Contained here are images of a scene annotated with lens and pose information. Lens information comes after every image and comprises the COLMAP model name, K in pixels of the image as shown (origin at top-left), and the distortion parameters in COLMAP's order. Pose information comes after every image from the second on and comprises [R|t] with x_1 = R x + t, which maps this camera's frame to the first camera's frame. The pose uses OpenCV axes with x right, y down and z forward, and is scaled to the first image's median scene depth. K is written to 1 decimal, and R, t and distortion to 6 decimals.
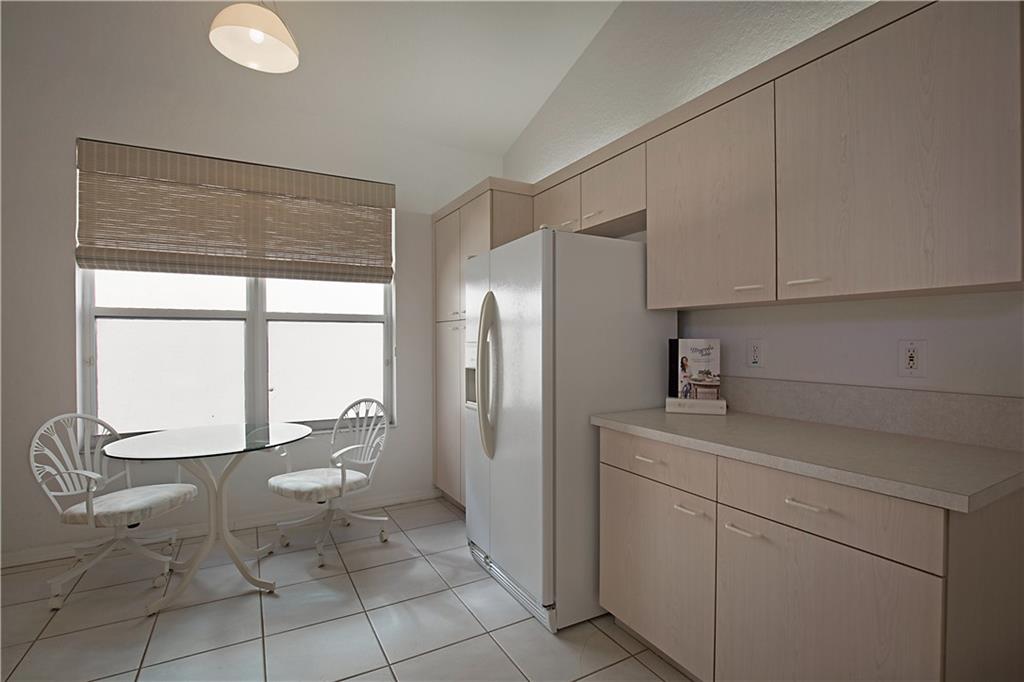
lens RADIAL K [[474.9, 0, 512.0], [0, 474.9, 341.0], [0, 0, 1]] dist [-0.025102, 0.000245]
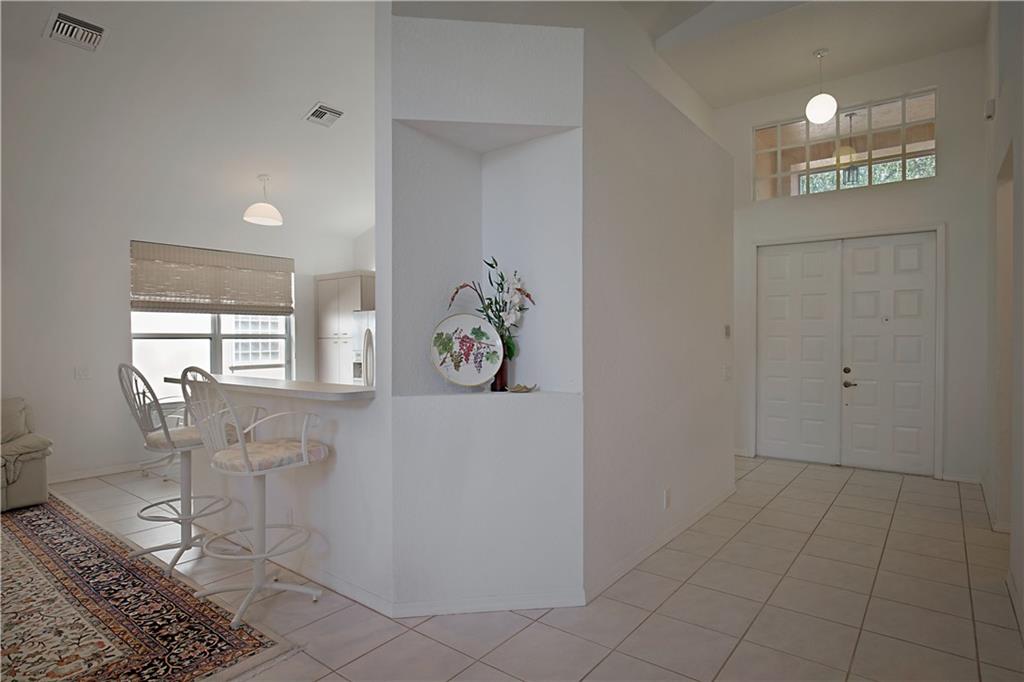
lens RADIAL K [[557.7, 0, 512.0], [0, 557.7, 341.0], [0, 0, 1]] dist [-0.035658, 0.021183]
pose [[0.922112, -0.005199, 0.386887, -0.352145], [0.006396, 0.999978, -0.001808, -0.026790], [-0.386869, 0.004141, 0.922125, -1.385643]]
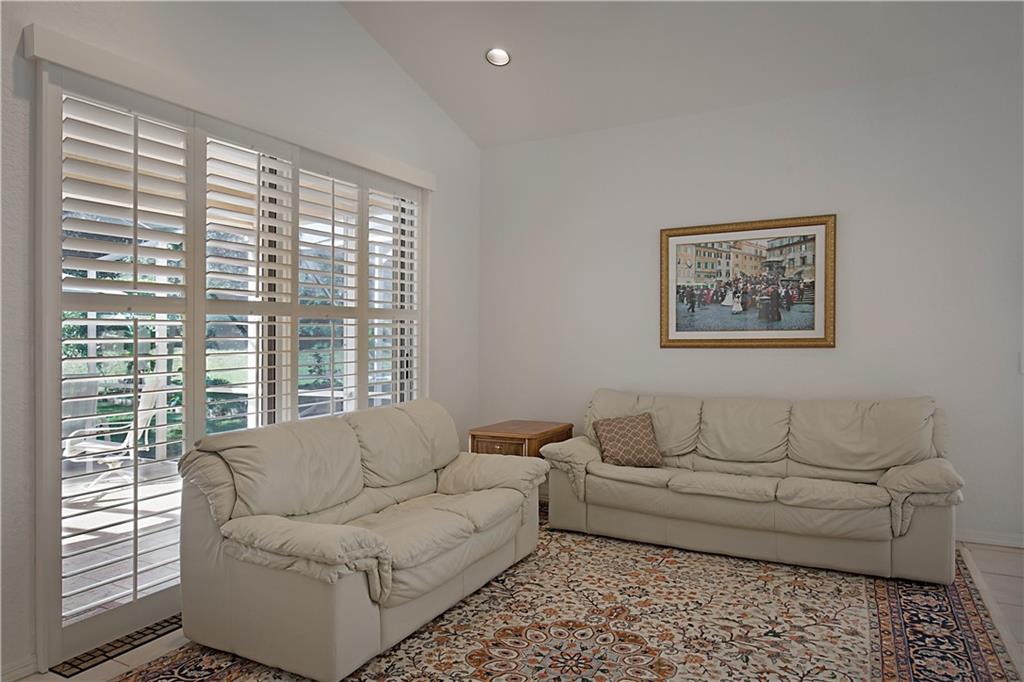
lens RADIAL K [[622.3, 0, 512.0], [0, 622.3, 341.0], [0, 0, 1]] dist [-0.008298, -0.001000]
pose [[0.536578, 0.002412, -0.843848, -0.496636], [0.005882, 0.999961, 0.006598, 0.008712], [0.843831, -0.008504, 0.536542, -0.615525]]
